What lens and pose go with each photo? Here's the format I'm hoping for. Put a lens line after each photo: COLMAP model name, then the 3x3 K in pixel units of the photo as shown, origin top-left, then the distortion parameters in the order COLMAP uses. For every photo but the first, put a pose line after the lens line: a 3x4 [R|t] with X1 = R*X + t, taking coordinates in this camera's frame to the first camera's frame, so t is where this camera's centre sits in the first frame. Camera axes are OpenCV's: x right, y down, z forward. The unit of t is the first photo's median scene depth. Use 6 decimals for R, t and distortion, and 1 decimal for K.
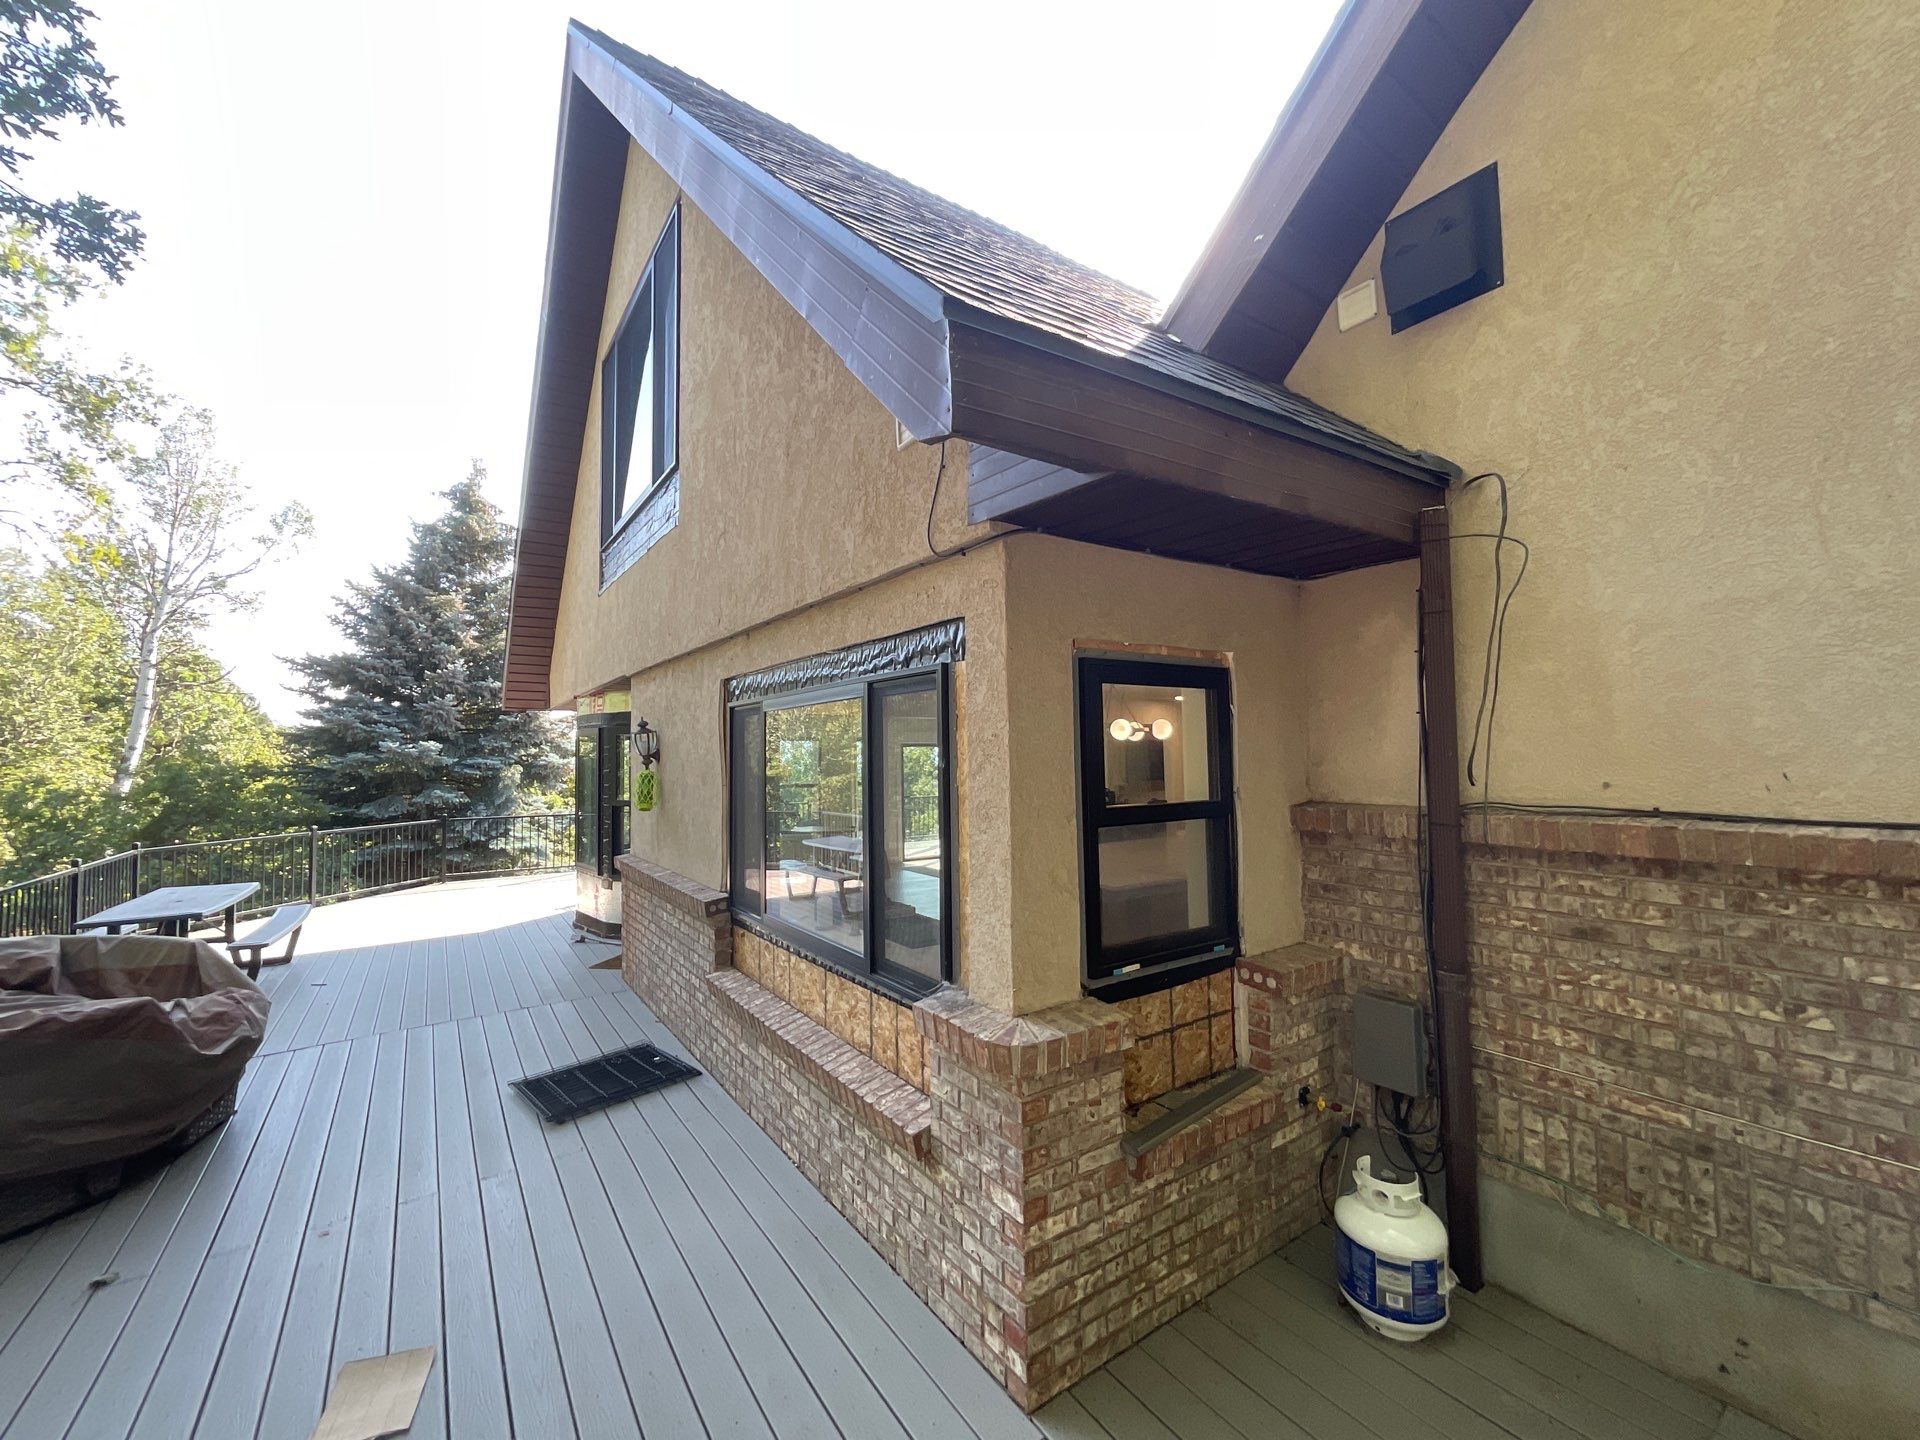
lens RADIAL K [[768.5, 0, 960.0], [0, 768.5, 720.0], [0, 0, 1]] dist [0.000970, 0.000251]
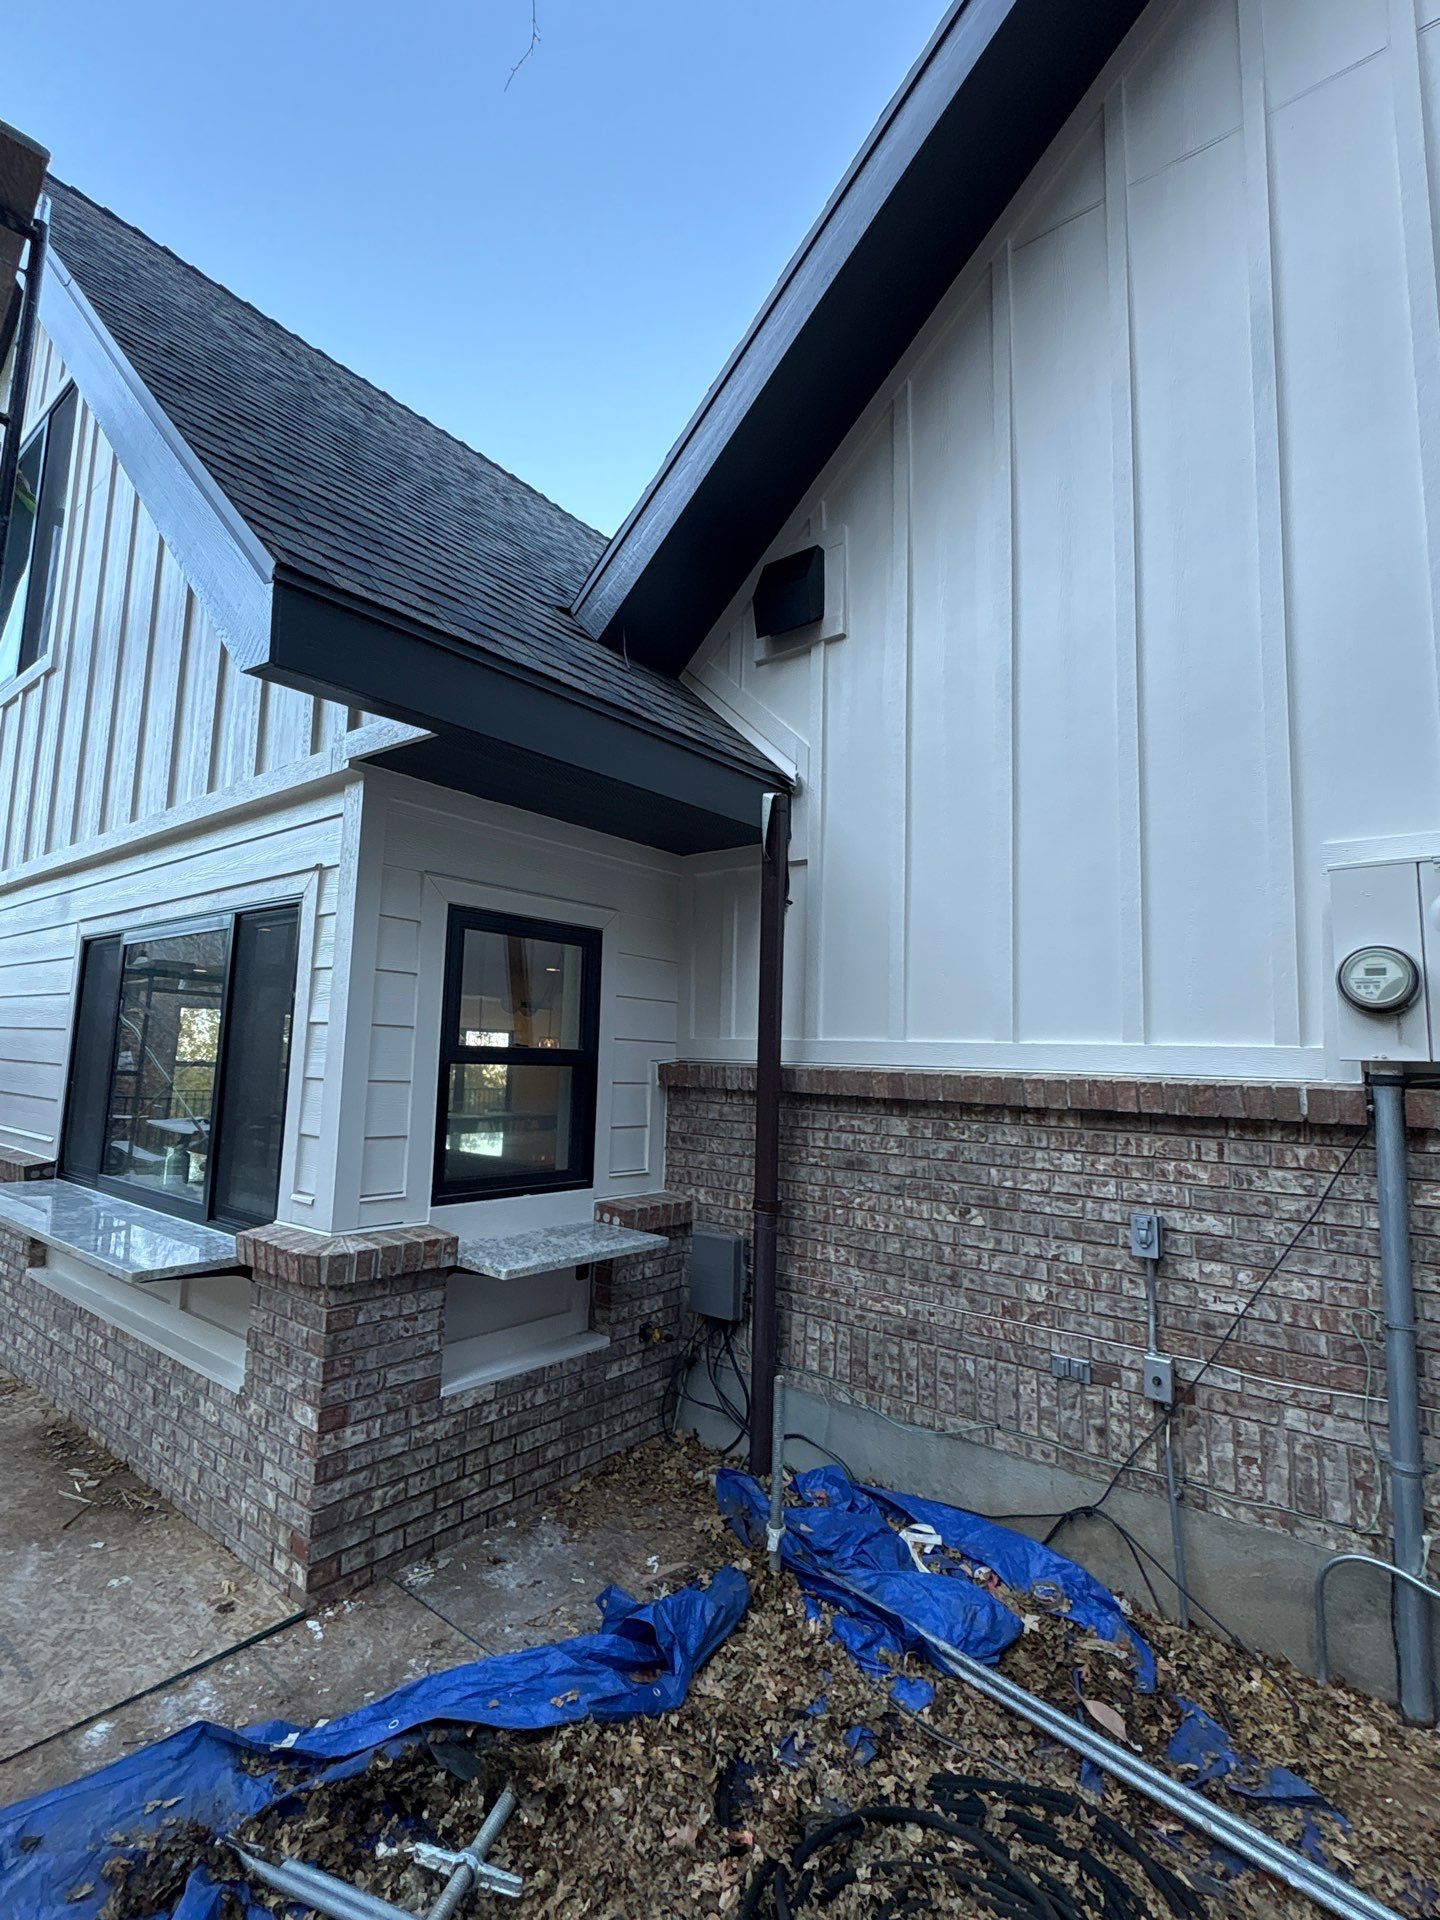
lens RADIAL K [[892.0, 0, 720.0], [0, 892.0, 960.0], [0, 0, 1]] dist [0.000493, 0.000272]
pose [[0.957253, 0.076628, 0.278918, 0.202834], [-0.057124, 0.995362, -0.077406, 0.080700], [-0.283555, 0.058164, 0.957190, -0.315852]]
